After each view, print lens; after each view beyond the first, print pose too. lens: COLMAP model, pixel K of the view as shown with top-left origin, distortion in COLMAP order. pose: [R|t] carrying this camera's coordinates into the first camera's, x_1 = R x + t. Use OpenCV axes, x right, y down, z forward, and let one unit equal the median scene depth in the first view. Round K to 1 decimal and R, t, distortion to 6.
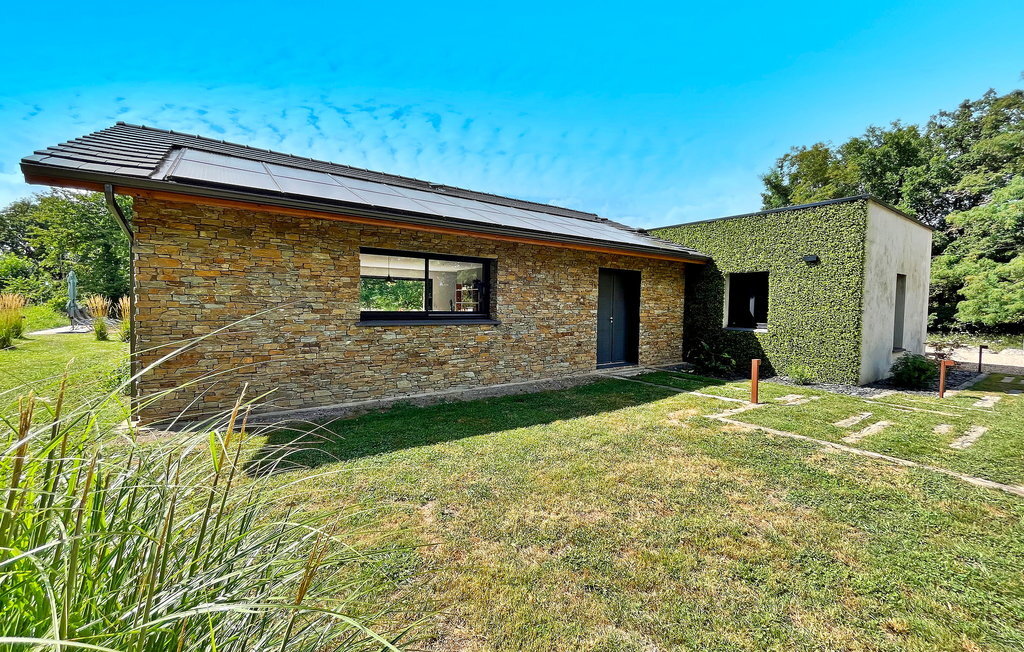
lens RADIAL K [[414.8, 0, 508.7], [0, 414.8, 327.2], [0, 0, 1]] dist [-0.002220, 0.000739]
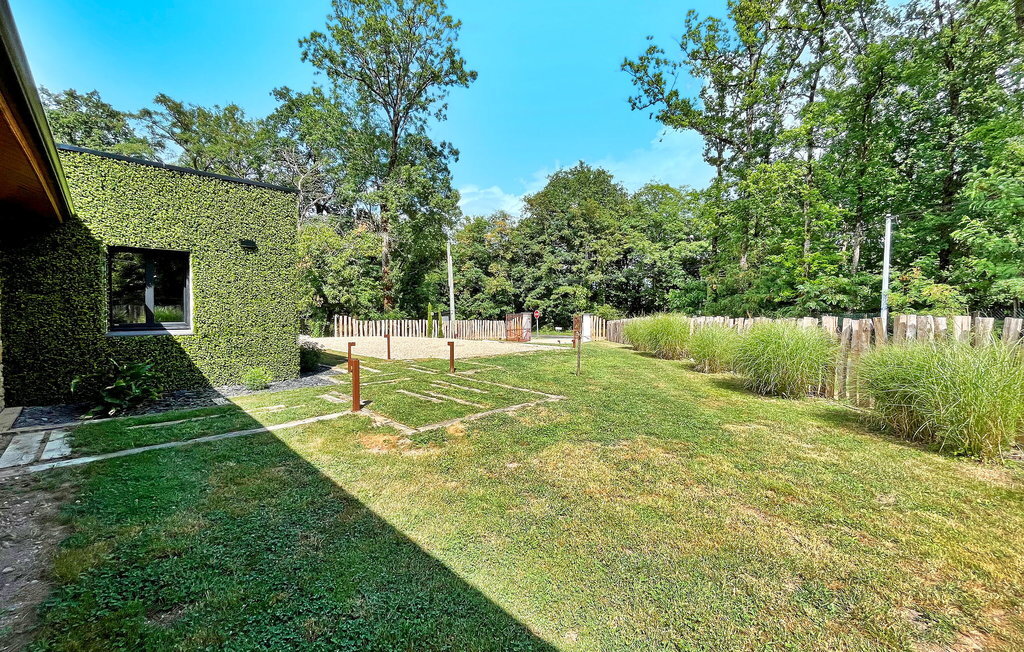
lens RADIAL K [[414.8, 0, 514.0], [0, 414.8, 322.5], [0, 0, 1]] dist [-0.002220, 0.000739]
pose [[-0.179402, -0.049199, 0.982545, -0.209403], [0.048476, 0.997093, 0.058779, -0.023066], [-0.982581, 0.058175, -0.176495, 0.560170]]
